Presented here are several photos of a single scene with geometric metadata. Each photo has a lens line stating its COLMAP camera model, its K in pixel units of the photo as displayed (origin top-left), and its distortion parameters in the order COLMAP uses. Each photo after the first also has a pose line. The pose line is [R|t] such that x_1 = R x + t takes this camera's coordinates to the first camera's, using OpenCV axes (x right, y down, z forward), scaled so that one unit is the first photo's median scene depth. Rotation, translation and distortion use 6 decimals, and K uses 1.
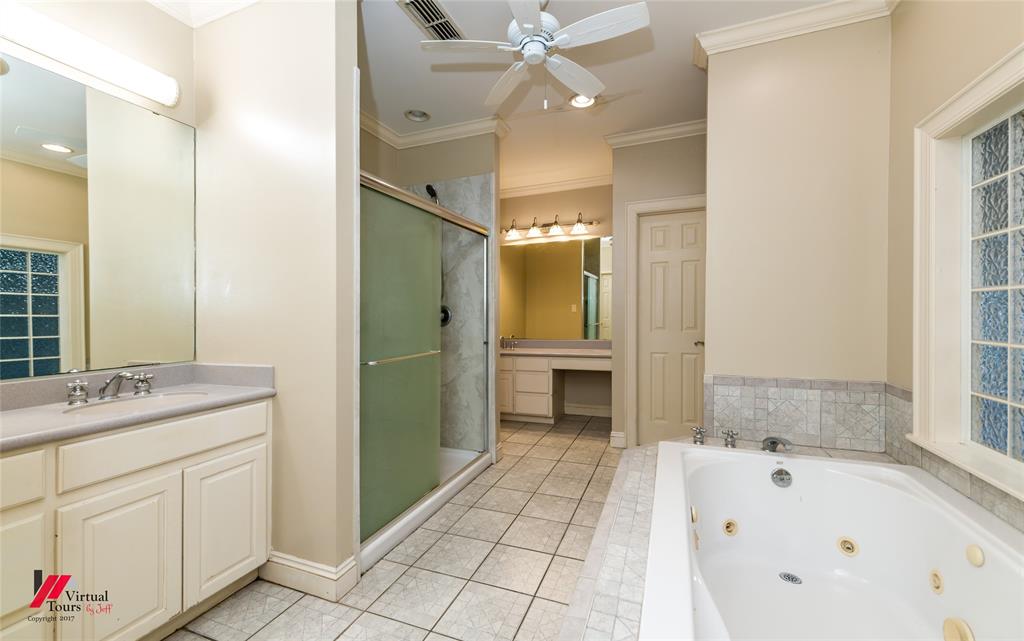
lens RADIAL K [[407.7, 0, 516.4], [0, 407.7, 328.0], [0, 0, 1]] dist [-0.002029, 0.000334]
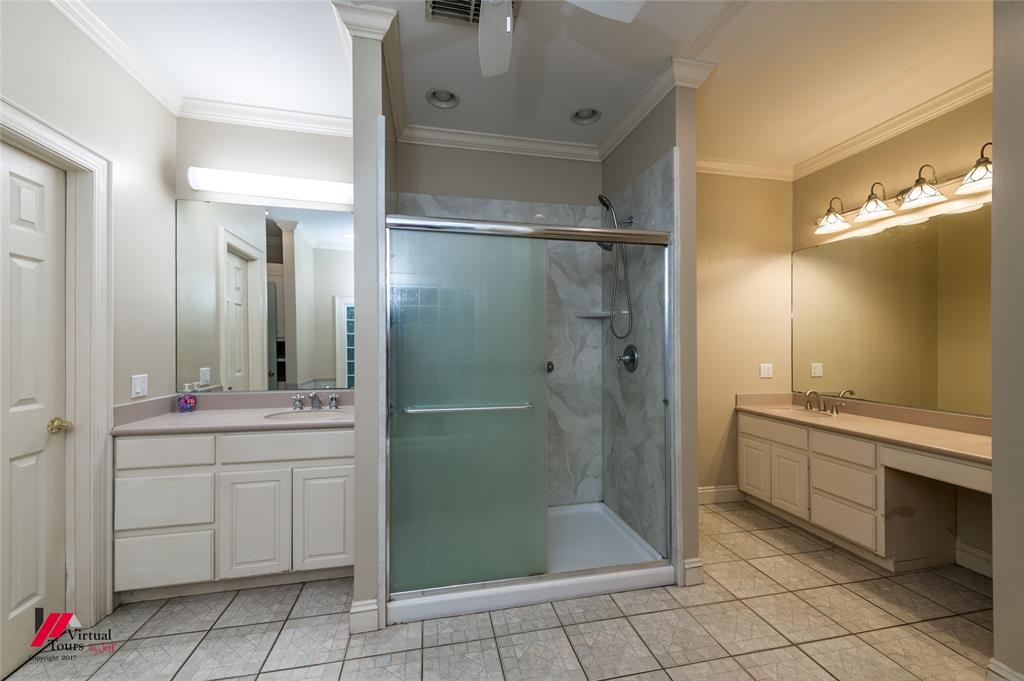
lens RADIAL K [[406.4, 0, 519.2], [0, 406.4, 346.1], [0, 0, 1]] dist [0.009351, -0.004114]
pose [[0.540471, 0.016528, -0.841200, 0.385457], [-0.037449, 0.999289, -0.004427, -0.046039], [0.840529, 0.033894, 0.540706, 0.448606]]
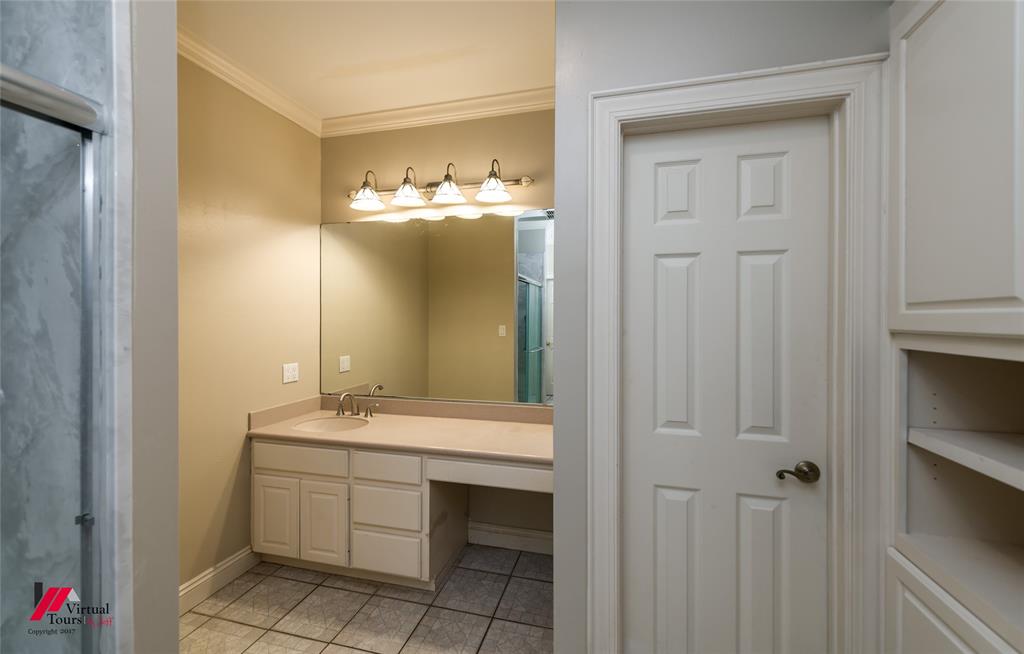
lens RADIAL K [[406.7, 0, 518.7], [0, 406.7, 316.7], [0, 0, 1]] dist [0.018219, -0.002091]
pose [[0.995040, 0.015019, 0.098337, 0.199681], [-0.011061, 0.999112, -0.040666, -0.096639], [-0.098861, 0.039377, 0.994322, 0.725478]]
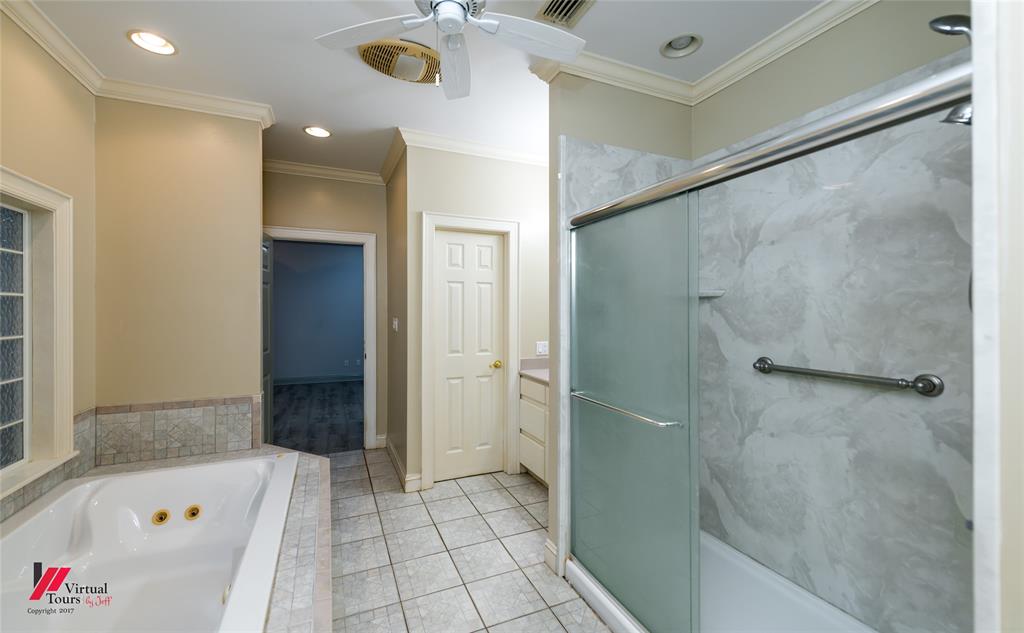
lens RADIAL K [[405.6, 0, 509.5], [0, 405.6, 313.5], [0, 0, 1]] dist [0.000183, 0.000009]
pose [[-0.721105, 0.017771, -0.692597, 0.311984], [-0.018970, 0.998790, 0.045378, -0.108656], [0.692566, 0.045861, -0.719896, 1.063528]]
